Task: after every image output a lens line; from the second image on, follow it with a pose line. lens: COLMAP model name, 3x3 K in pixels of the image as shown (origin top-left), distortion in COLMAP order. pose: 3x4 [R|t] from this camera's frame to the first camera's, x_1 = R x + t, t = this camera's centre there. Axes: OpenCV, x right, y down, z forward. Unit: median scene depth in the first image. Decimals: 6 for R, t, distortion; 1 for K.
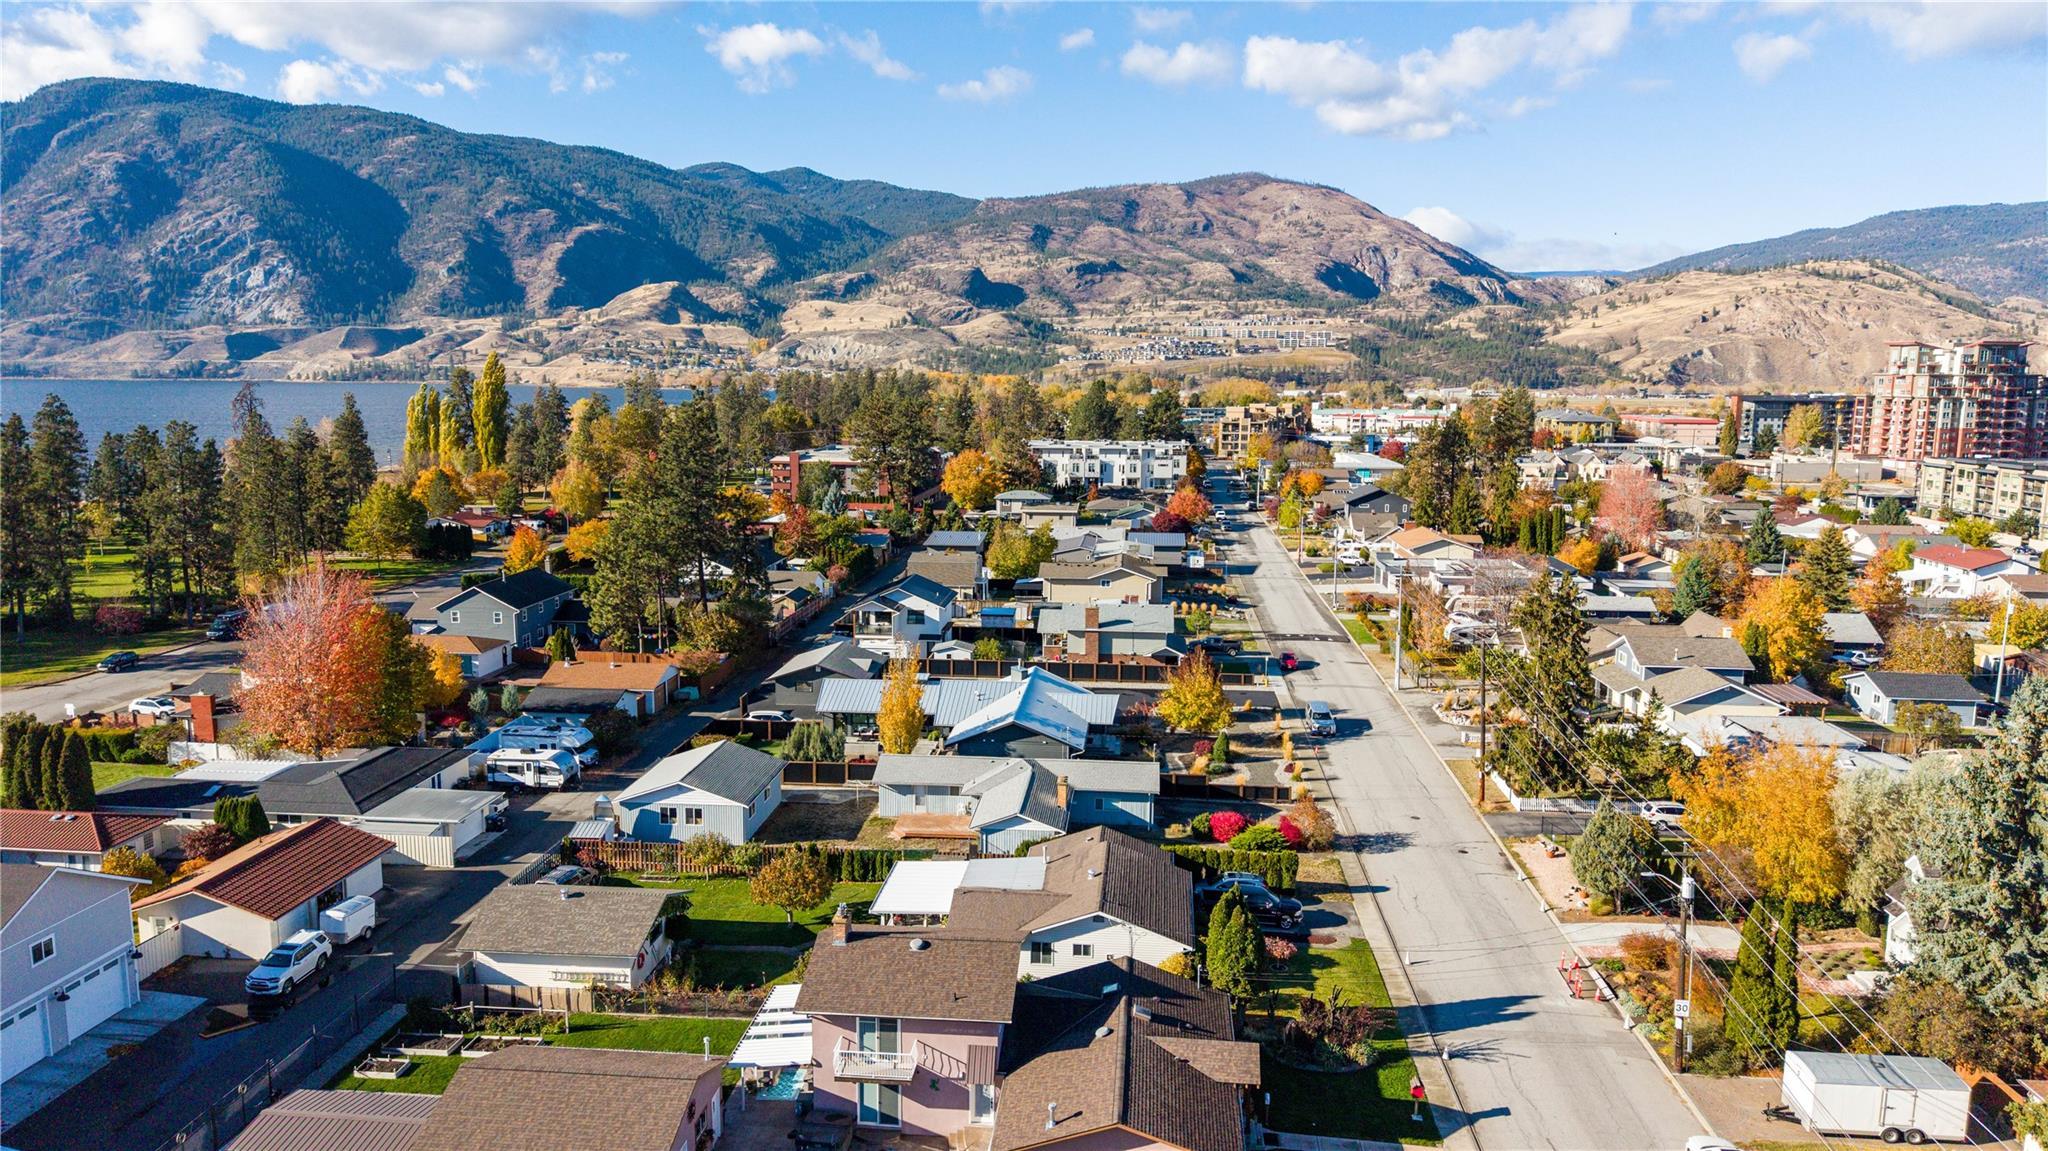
lens RADIAL K [[1374.5, 0, 1024.0], [0, 1374.5, 575.5], [0, 0, 1]] dist [0.023545, -0.020243]
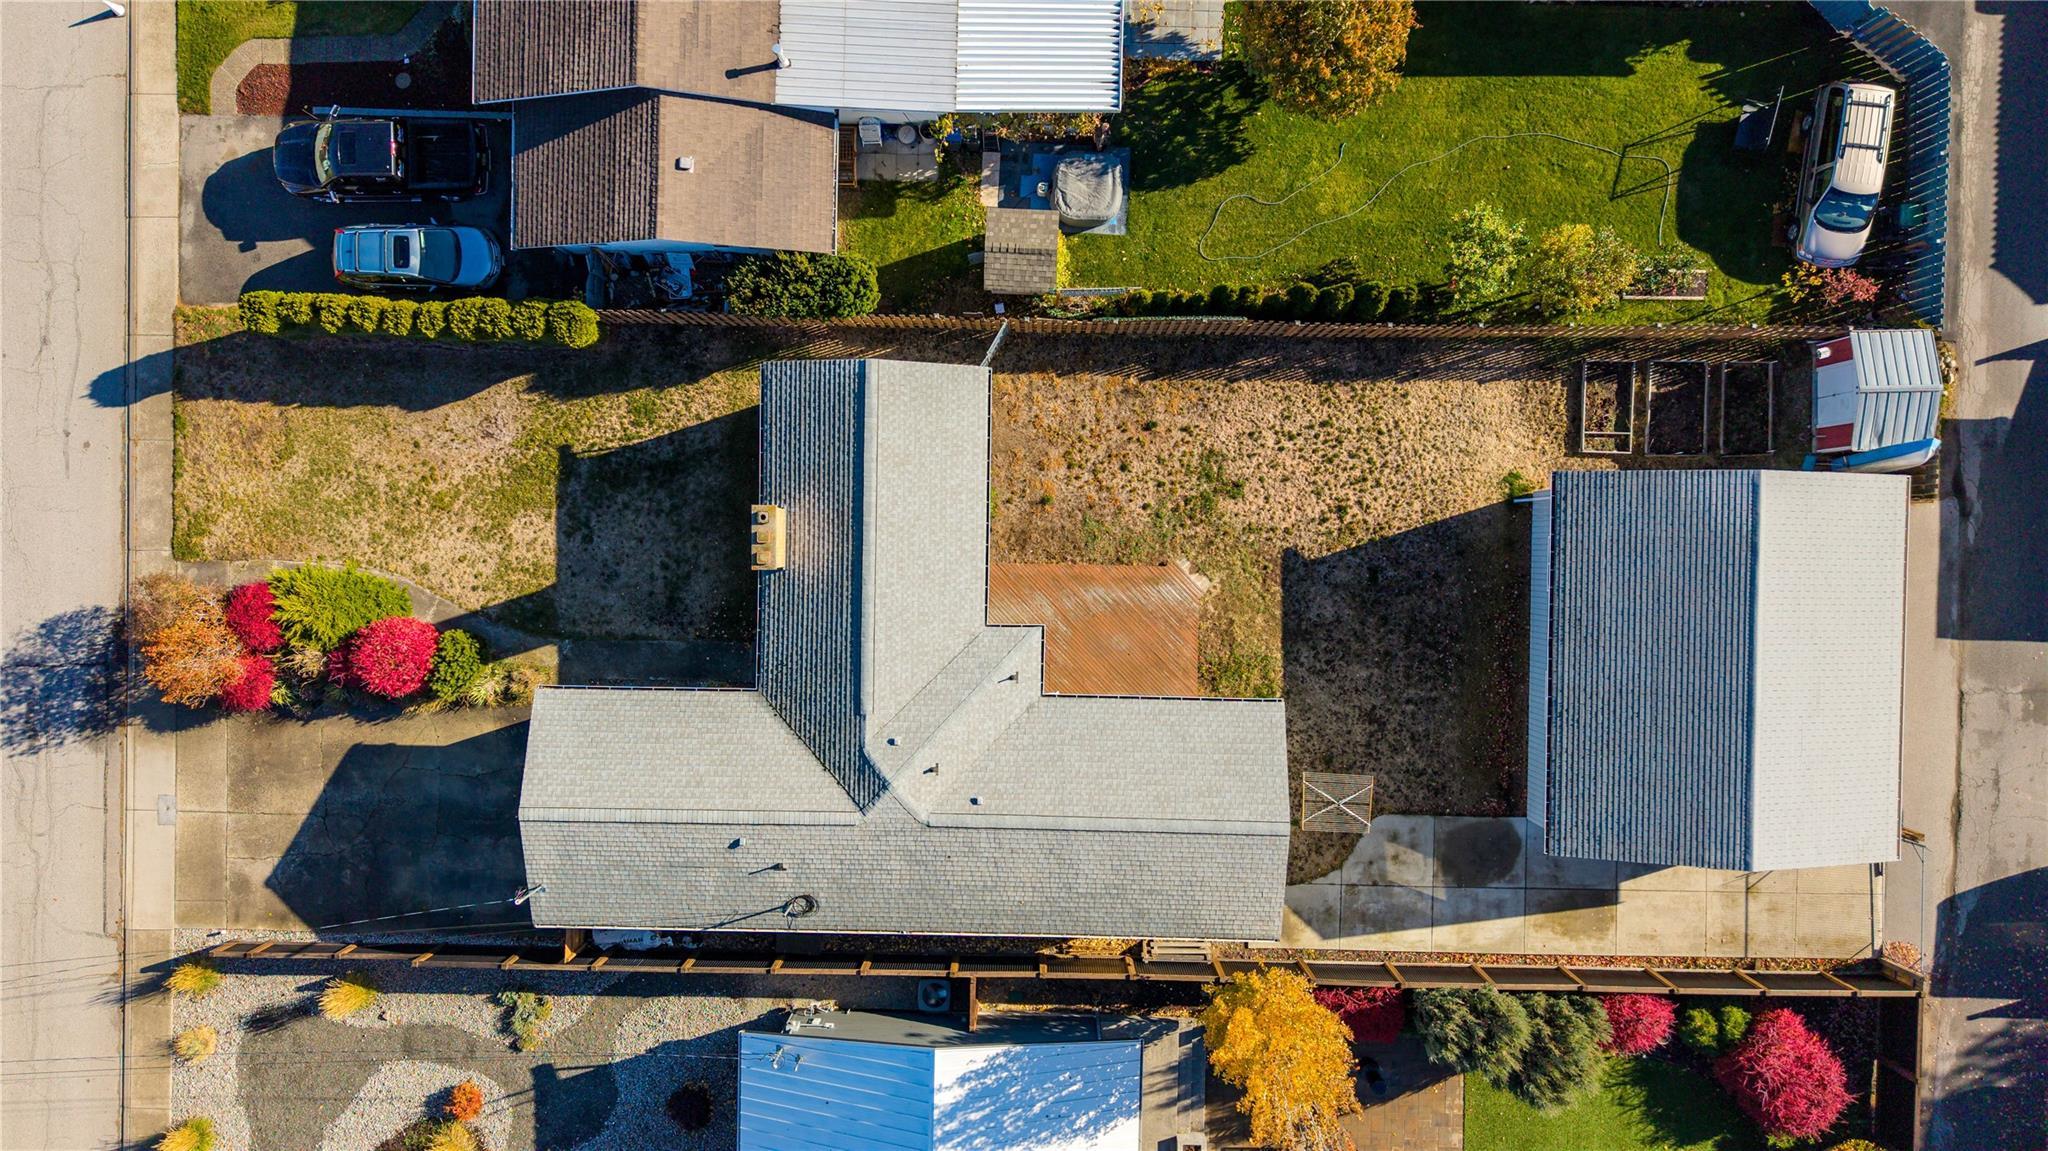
lens RADIAL K [[1374.5, 0, 1024.0], [0, 1374.5, 575.5], [0, 0, 1]] dist [0.023545, -0.020243]
pose [[-0.997301, 0.073420, -0.000725, -0.010209], [-0.013013, -0.167033, 0.985865, -0.053990], [0.072261, 0.983214, 0.167537, 0.216058]]
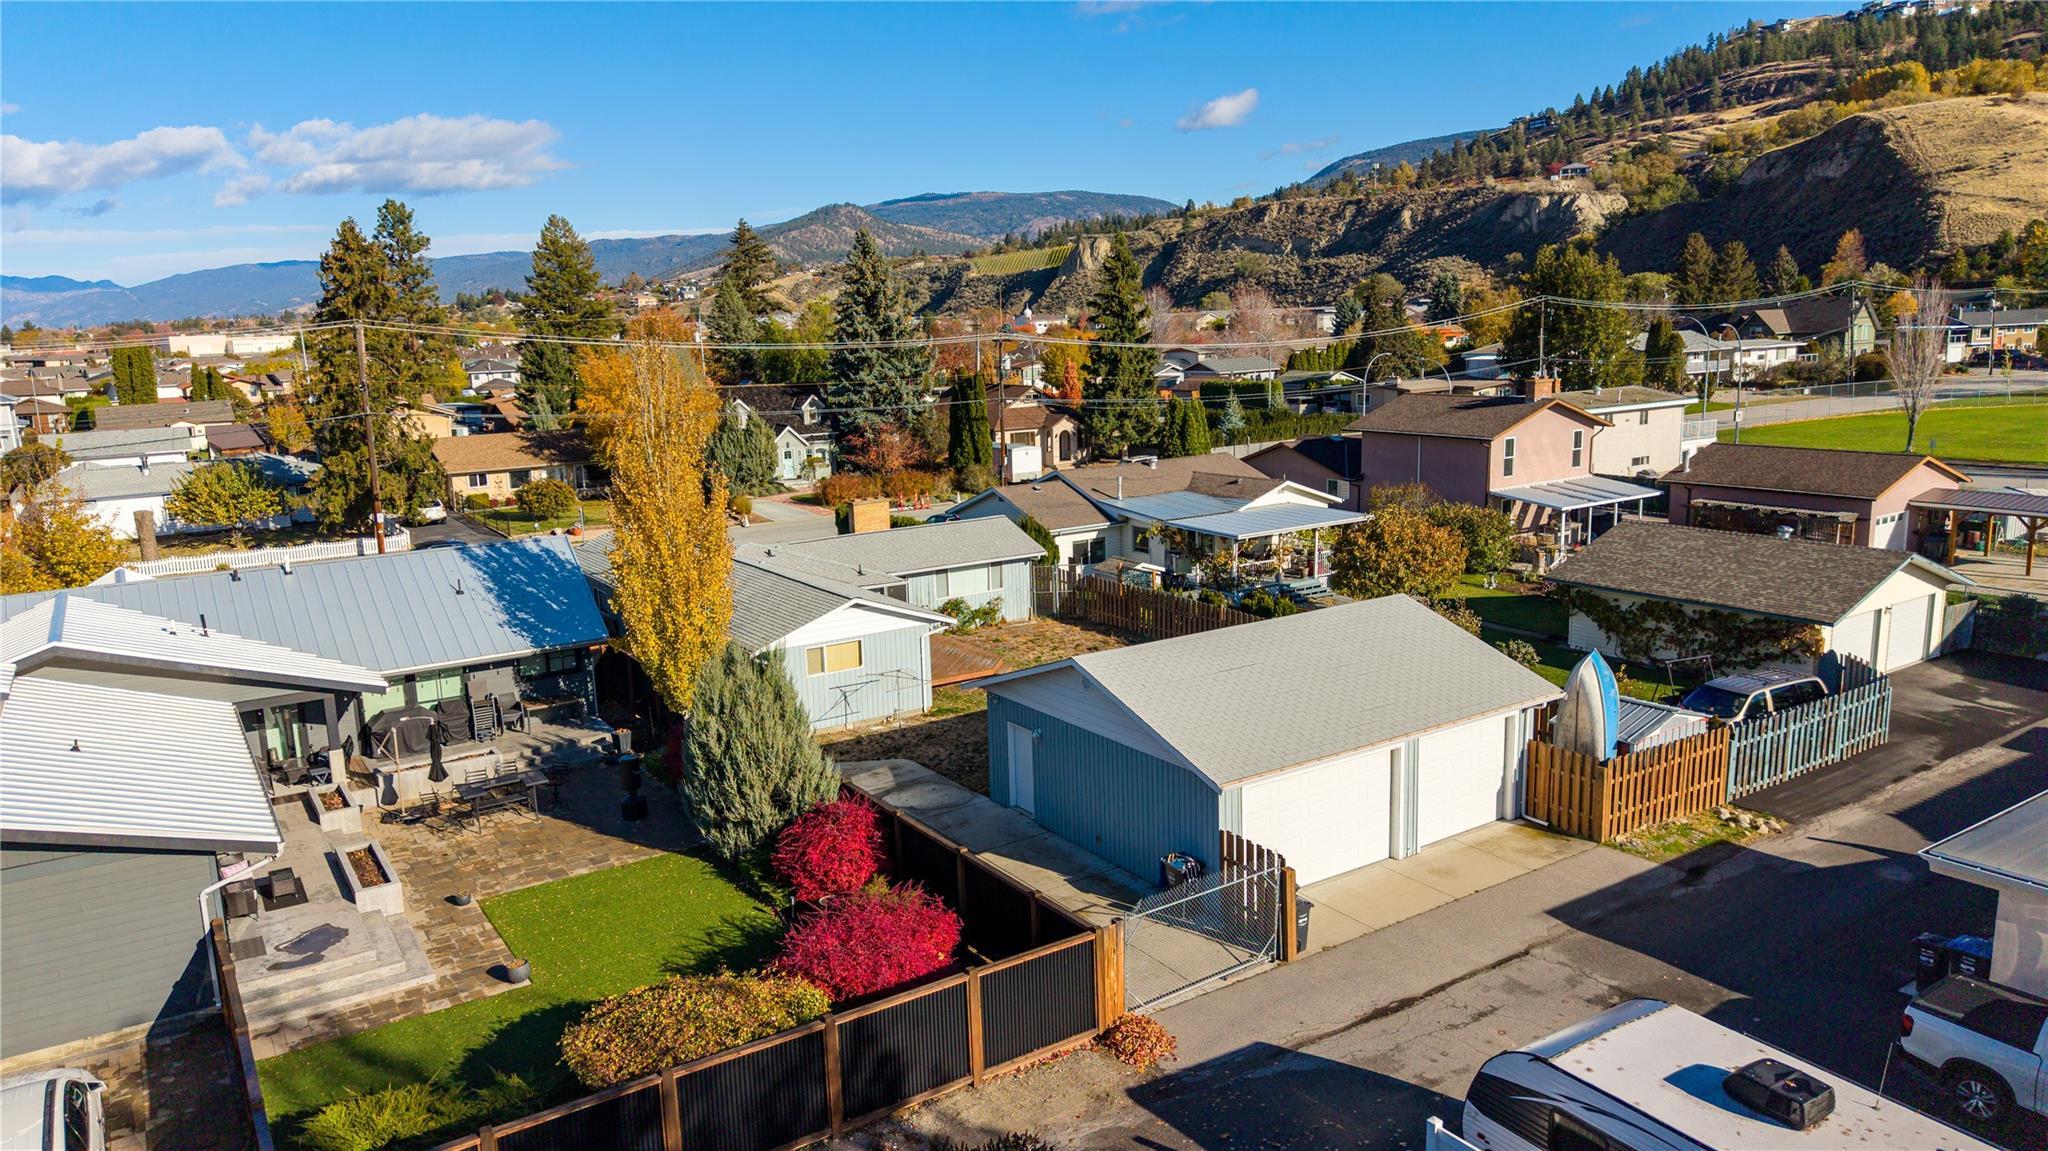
lens RADIAL K [[1374.5, 0, 1024.0], [0, 1374.5, 575.5], [0, 0, 1]] dist [0.023545, -0.020243]
pose [[-0.623561, -0.134427, 0.770131, -0.109629], [0.142237, 0.949155, 0.280843, 0.004872], [-0.768727, 0.284663, -0.572735, 0.295464]]
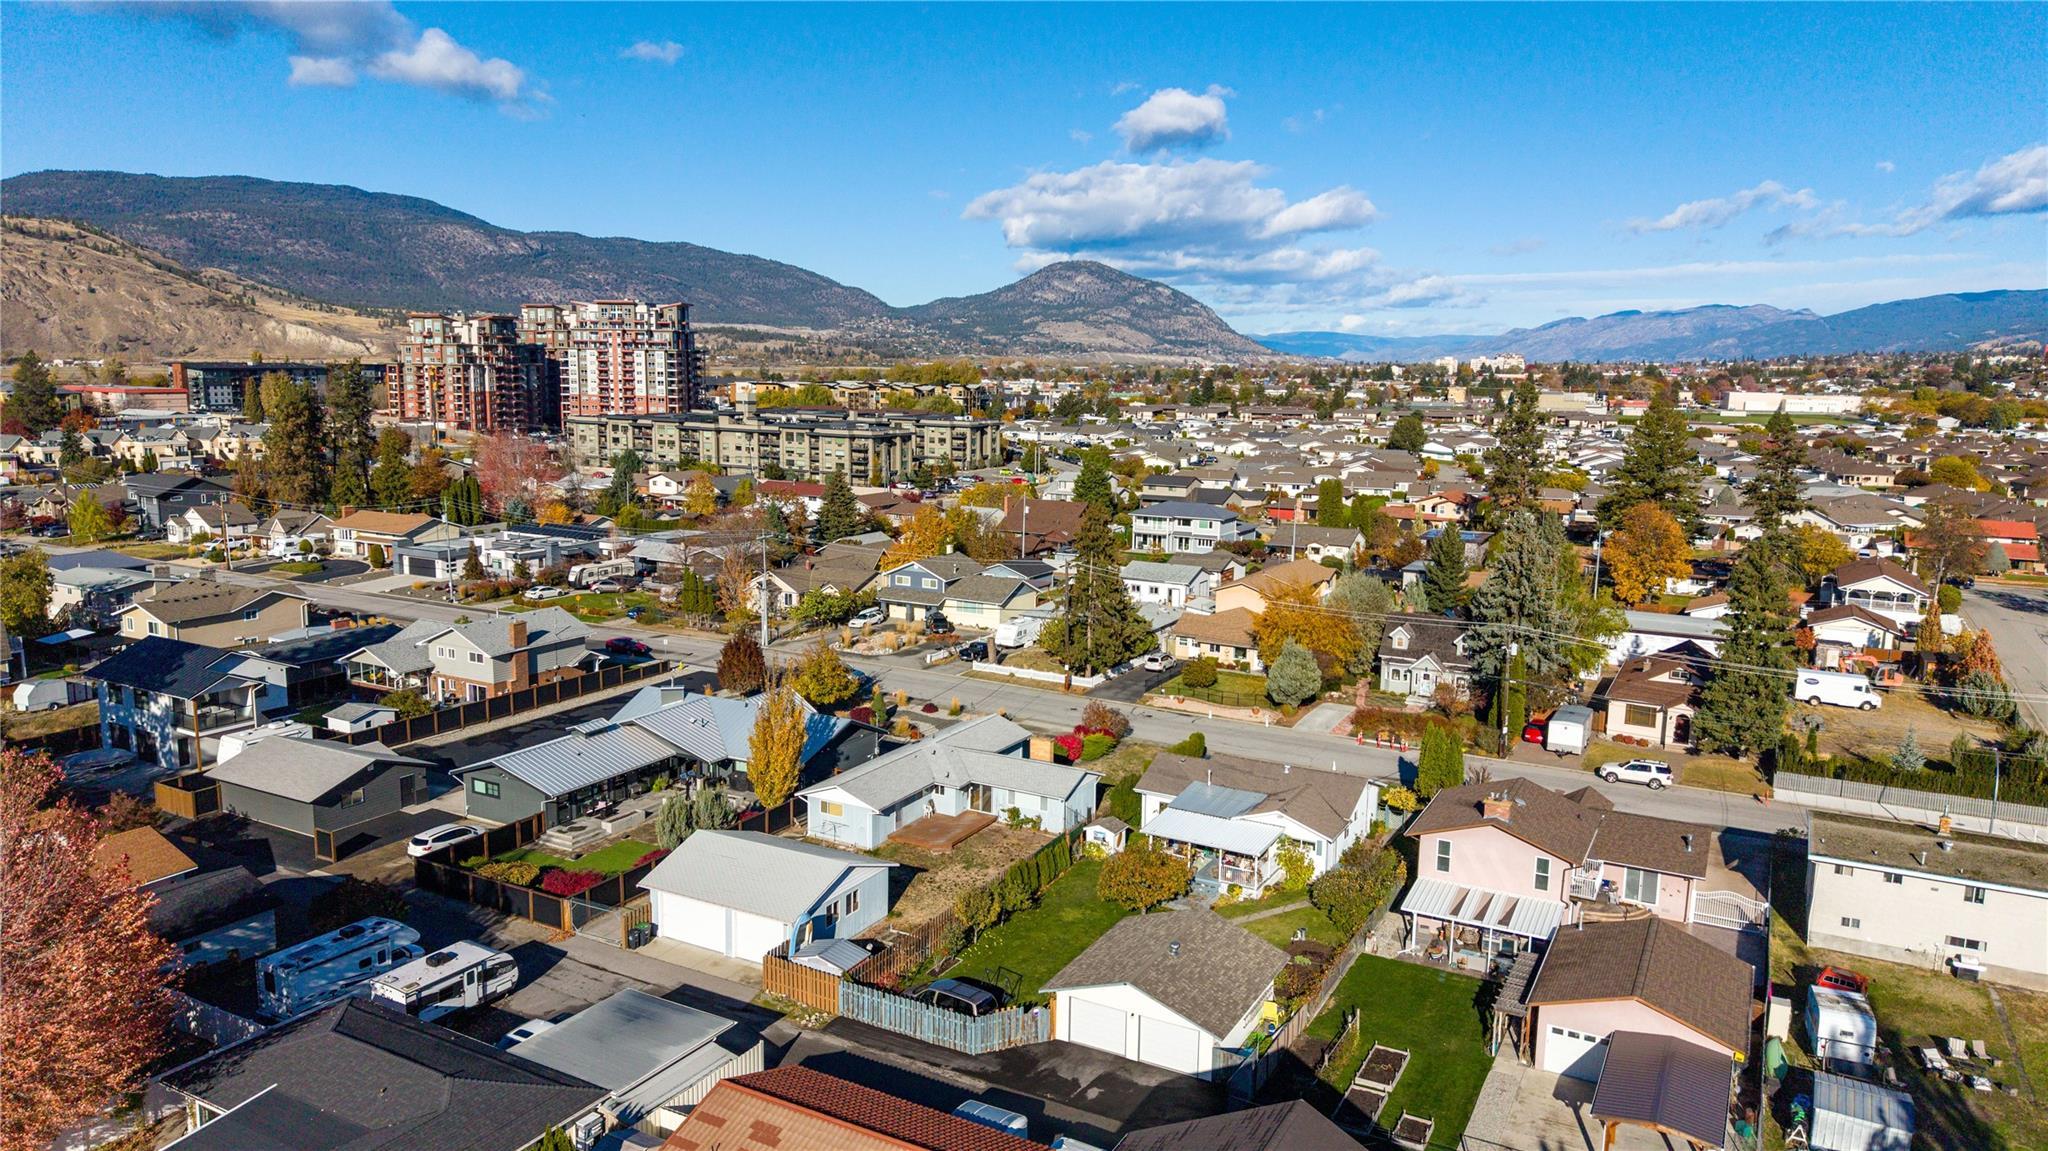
lens RADIAL K [[1371.2, 0, 1026.8], [0, 1371.2, 565.9], [0, 0, 1]] dist [0.059756, -0.067986]
pose [[0.399751, -0.140436, 0.905802, -0.206513], [0.125178, 0.987299, 0.097827, -0.019385], [-0.908036, 0.074280, 0.412254, 0.128564]]
